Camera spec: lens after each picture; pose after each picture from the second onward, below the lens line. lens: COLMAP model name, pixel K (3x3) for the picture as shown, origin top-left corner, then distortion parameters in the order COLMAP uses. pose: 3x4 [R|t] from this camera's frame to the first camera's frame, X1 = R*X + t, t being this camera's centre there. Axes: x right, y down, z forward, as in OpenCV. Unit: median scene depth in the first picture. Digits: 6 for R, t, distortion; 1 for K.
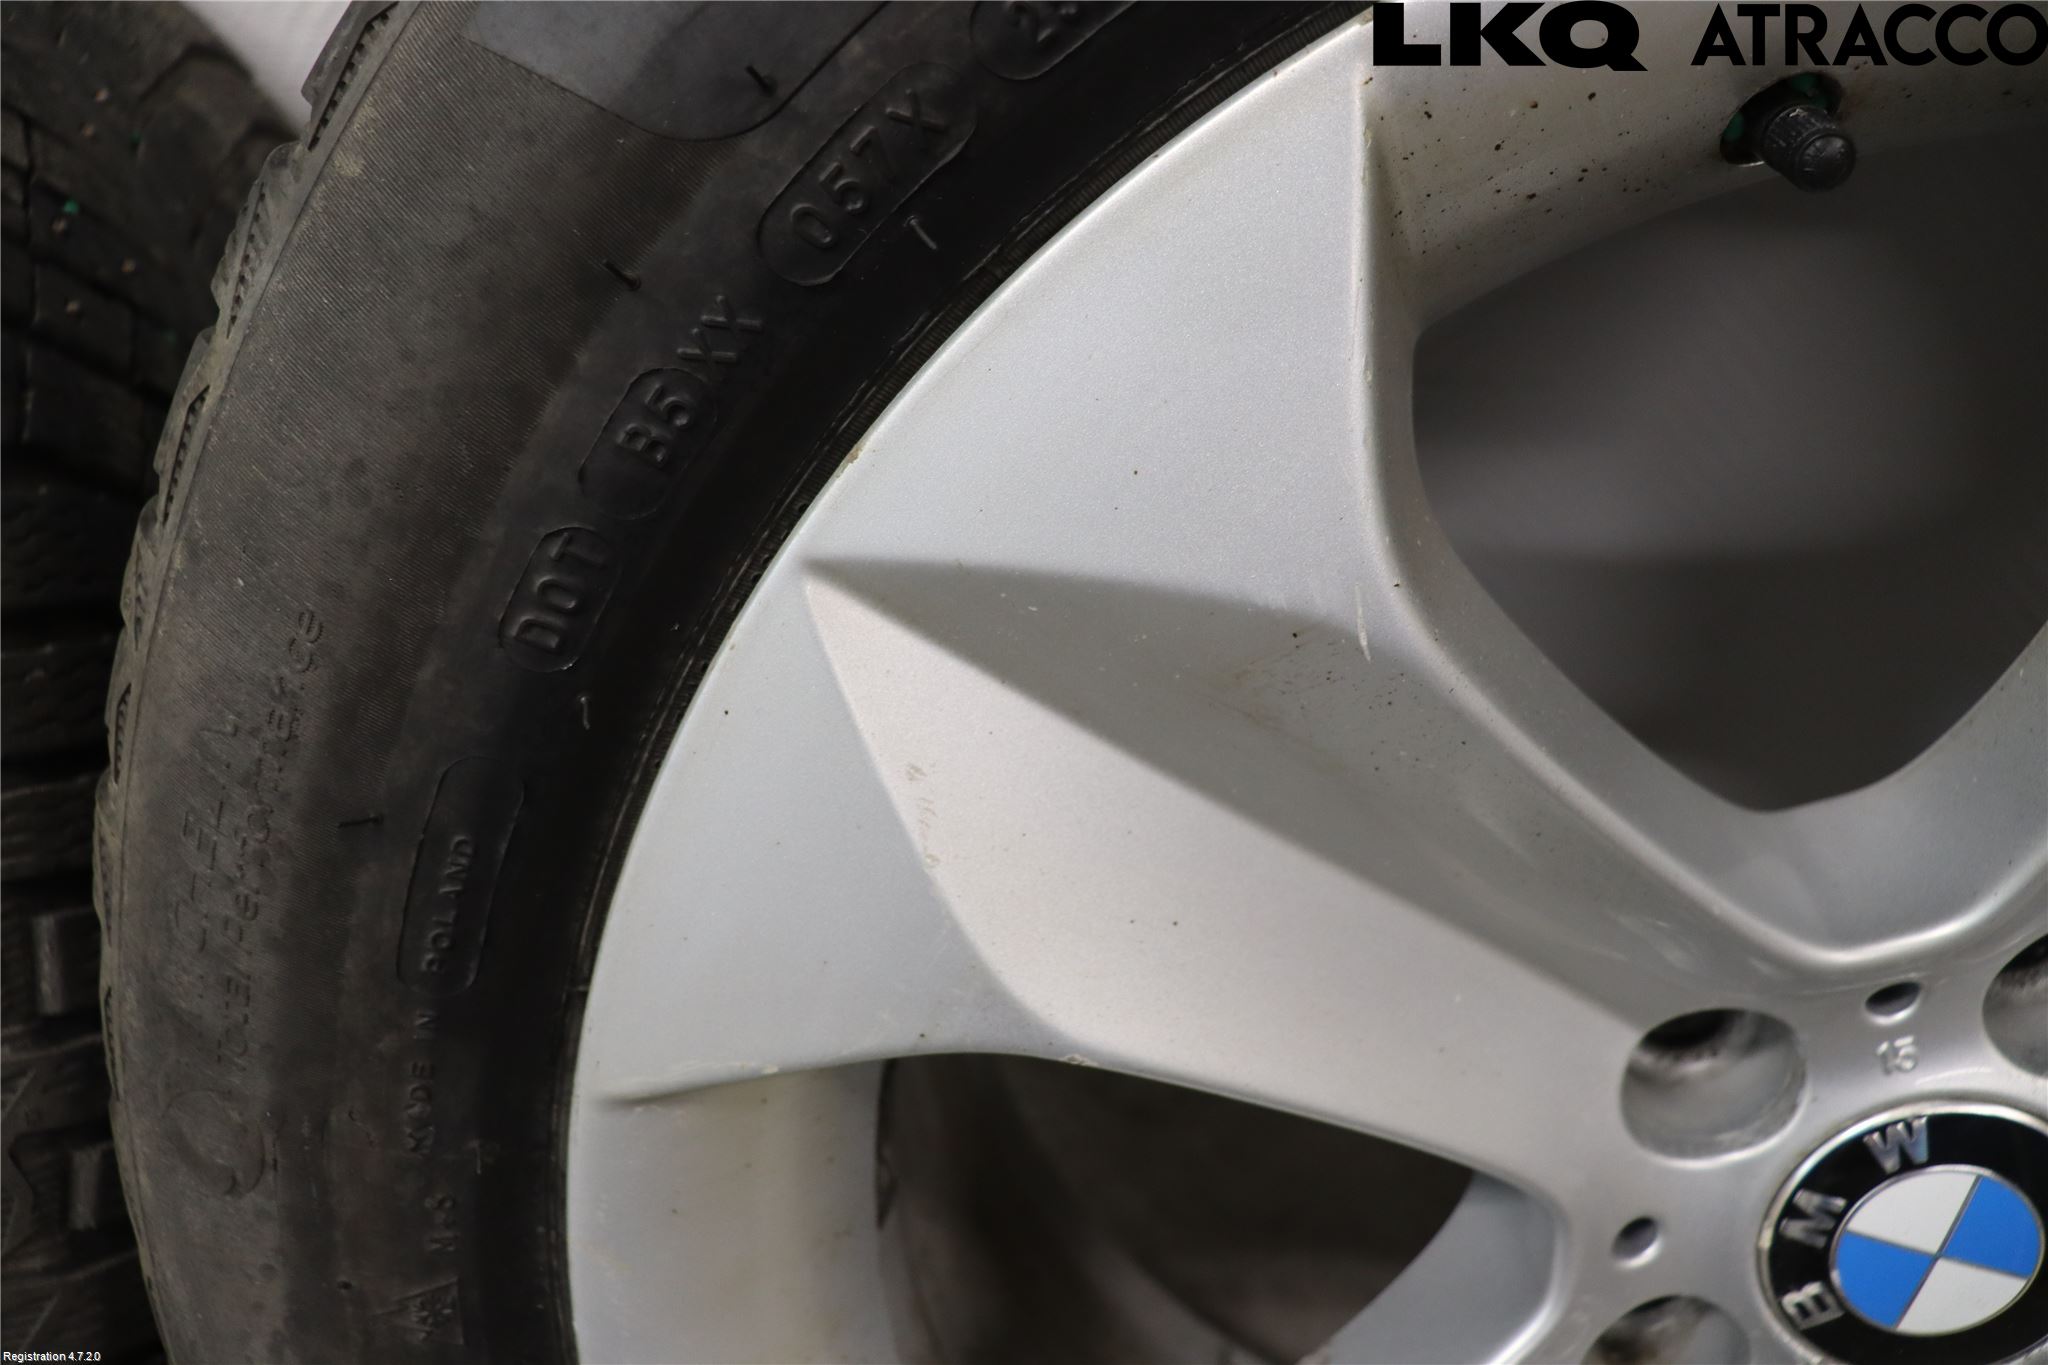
lens RADIAL K [[1708.1, 0, 1088.5], [0, 1708.1, 692.8], [0, 0, 1]] dist [-0.205313, 0.152694]
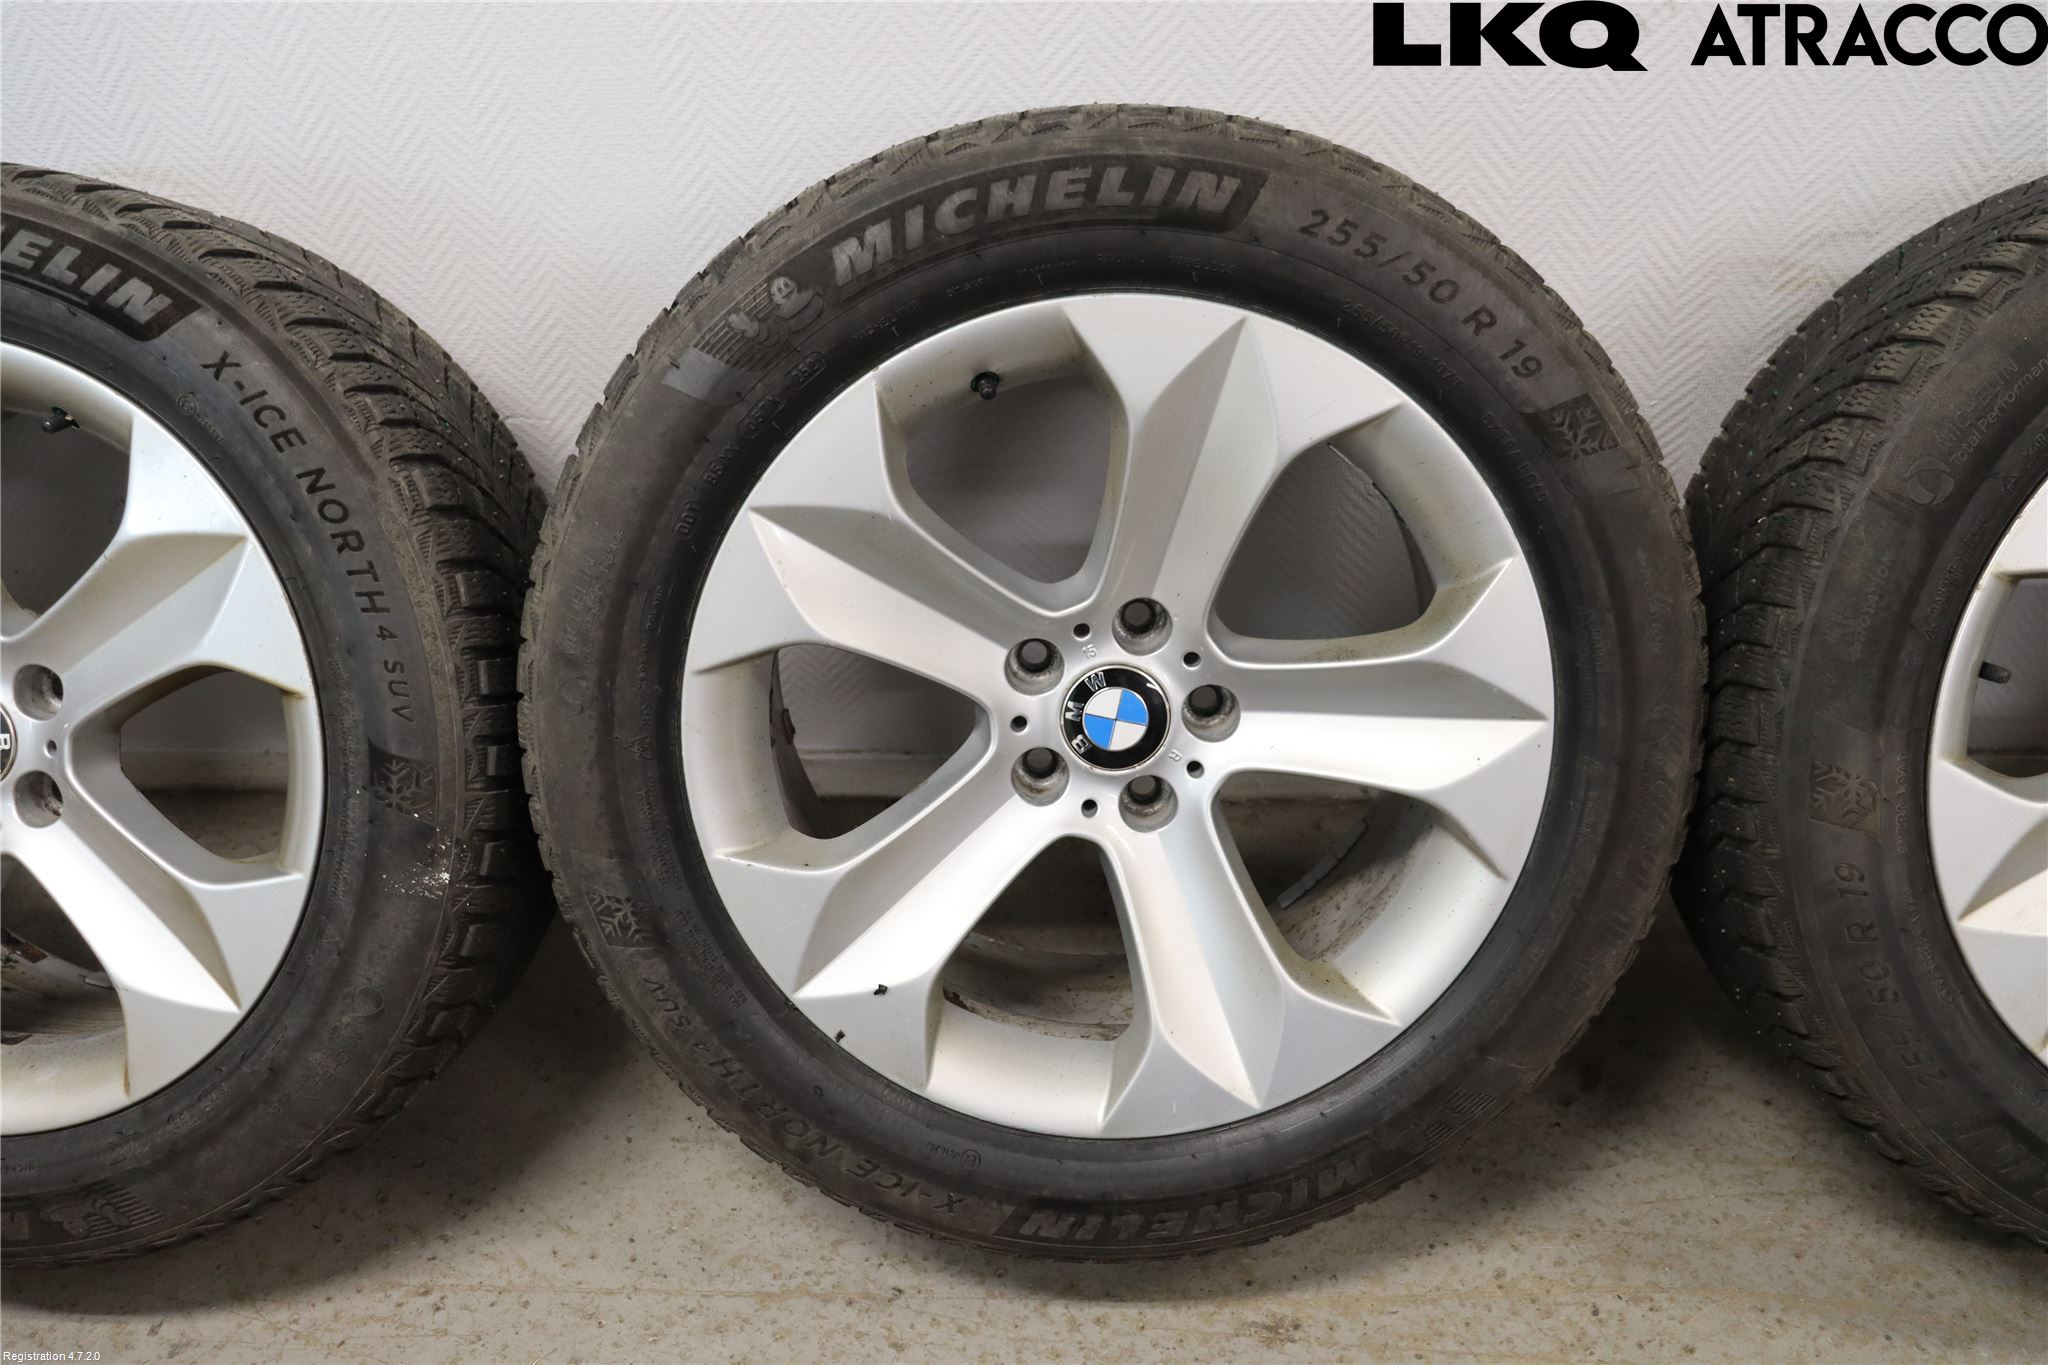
lens RADIAL K [[1741.5, 0, 1026.2], [0, 1741.5, 711.4], [0, 0, 1]] dist [-0.212615, 0.184059]
pose [[0.993750, -0.071634, 0.085610, 0.091723], [0.077197, 0.994988, -0.063549, 0.667476], [-0.080629, 0.069761, 0.994300, -2.881953]]
